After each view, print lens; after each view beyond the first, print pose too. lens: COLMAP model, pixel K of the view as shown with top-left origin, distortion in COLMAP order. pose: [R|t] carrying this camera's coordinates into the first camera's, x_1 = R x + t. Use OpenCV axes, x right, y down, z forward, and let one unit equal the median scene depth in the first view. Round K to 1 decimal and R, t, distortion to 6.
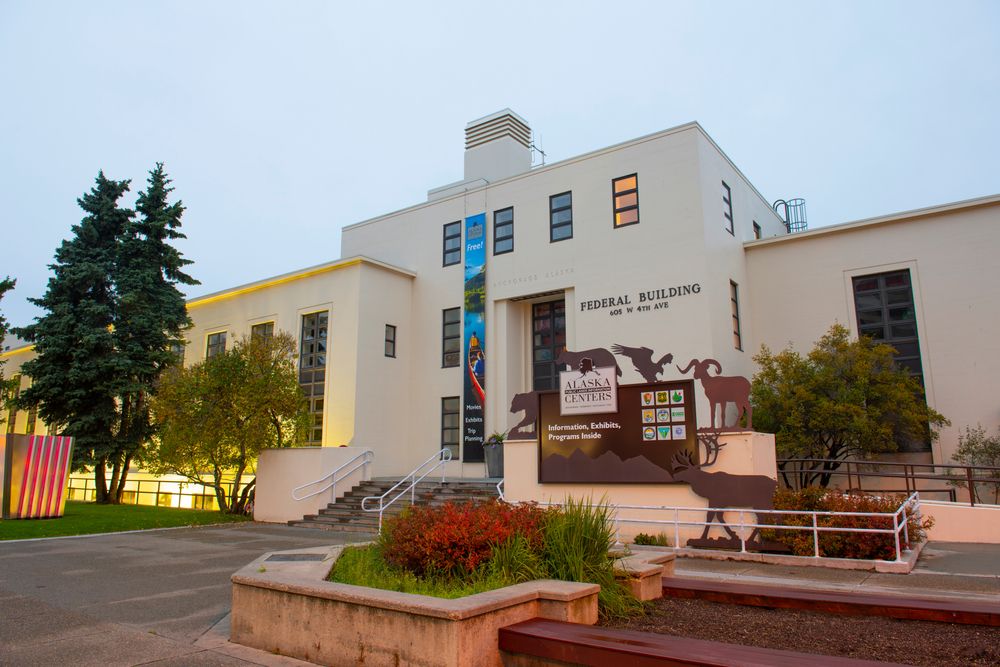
lens RADIAL K [[686.3, 0, 500.0], [0, 686.3, 333.5], [0, 0, 1]] dist [-0.007562, -0.002475]
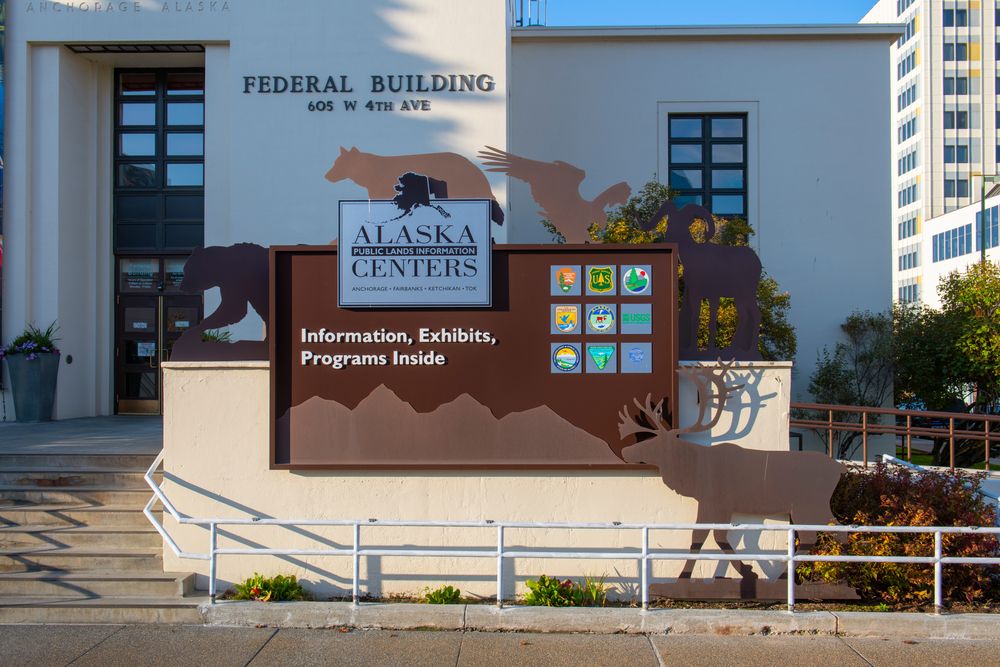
lens RADIAL K [[870.3, 0, 499.2], [0, 870.3, 362.1], [0, 0, 1]] dist [0.003423, -0.005169]
pose [[0.823313, 0.008784, 0.567520, -0.131095], [-0.114896, 0.981759, 0.151486, 0.063379], [-0.555837, -0.189926, 0.809304, 0.530704]]
